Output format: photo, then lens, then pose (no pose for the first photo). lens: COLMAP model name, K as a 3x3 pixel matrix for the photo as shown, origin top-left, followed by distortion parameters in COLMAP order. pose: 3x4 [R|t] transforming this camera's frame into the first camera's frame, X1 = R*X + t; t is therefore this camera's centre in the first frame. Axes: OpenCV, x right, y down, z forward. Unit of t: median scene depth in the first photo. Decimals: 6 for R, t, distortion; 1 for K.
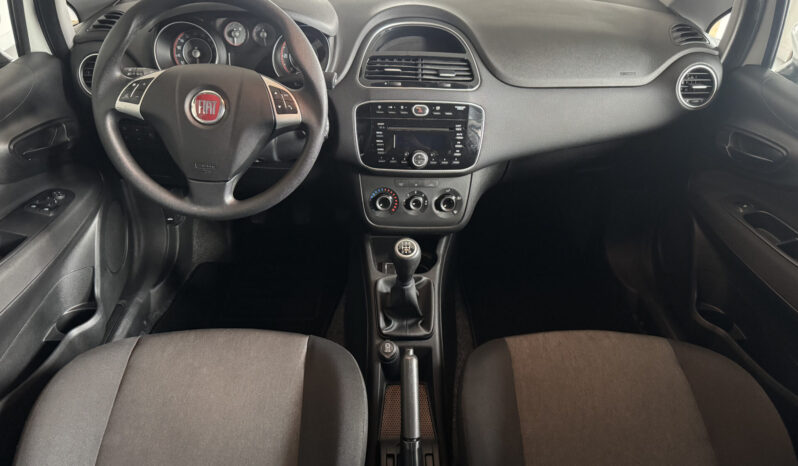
lens RADIAL K [[563.8, 0, 399.1], [0, 563.8, 238.0], [0, 0, 1]] dist [0.052691, -0.079648]
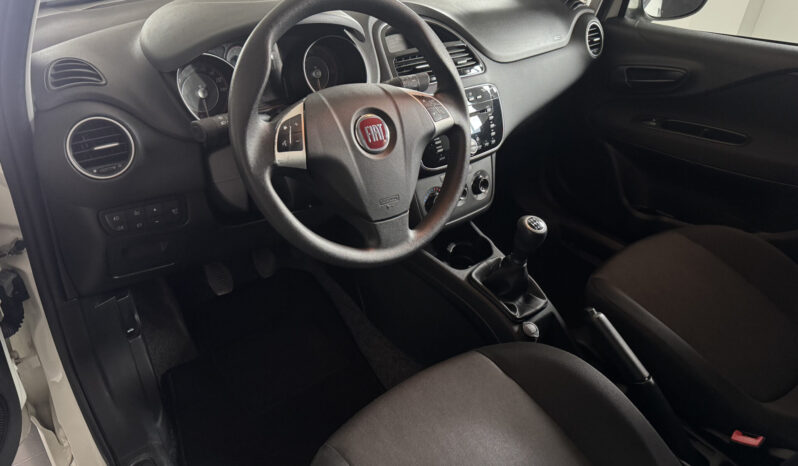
lens RADIAL K [[563.8, 0, 391.3], [0, 563.8, 230.7], [0, 0, 1]] dist [0.052691, -0.079648]
pose [[0.781456, -0.327340, 0.531202, -0.658158], [0.348698, 0.935098, 0.063259, -0.111093], [-0.517433, 0.135795, 0.844880, 0.238156]]
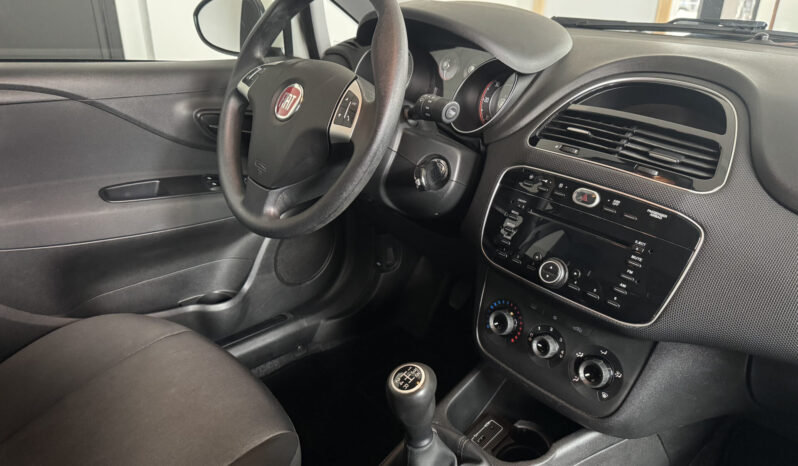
lens RADIAL K [[563.8, 0, 400.4], [0, 563.8, 229.4], [0, 0, 1]] dist [0.052691, -0.079648]
pose [[0.650333, 0.300243, -0.697798, 0.329696], [-0.452996, 0.890661, -0.038955, -0.083798], [0.609805, 0.341433, 0.715235, 0.459920]]
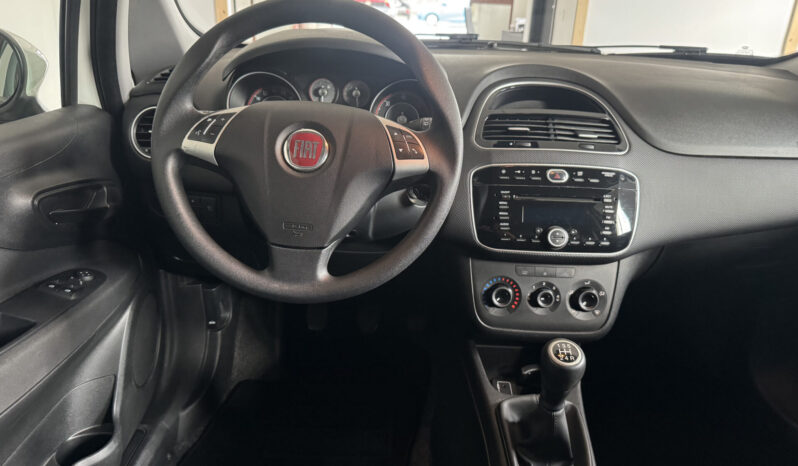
lens RADIAL K [[563.8, 0, 398.3], [0, 563.8, 239.7], [0, 0, 1]] dist [0.052691, -0.079648]
pose [[0.999497, 0.016854, -0.026871, -0.156706], [-0.022566, 0.973173, -0.228963, 0.042644], [0.022291, 0.229455, 0.973064, 0.250799]]
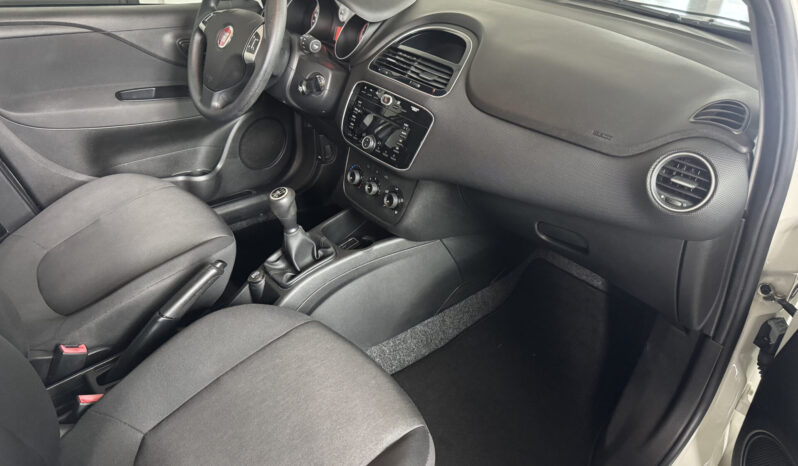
lens RADIAL K [[563.8, 0, 399.6], [0, 563.8, 239.2], [0, 0, 1]] dist [0.052691, -0.079648]
pose [[0.615397, 0.415995, -0.669504, 0.844487], [-0.478138, 0.872283, 0.102496, -0.117688], [0.626635, 0.257040, 0.735703, 0.307120]]
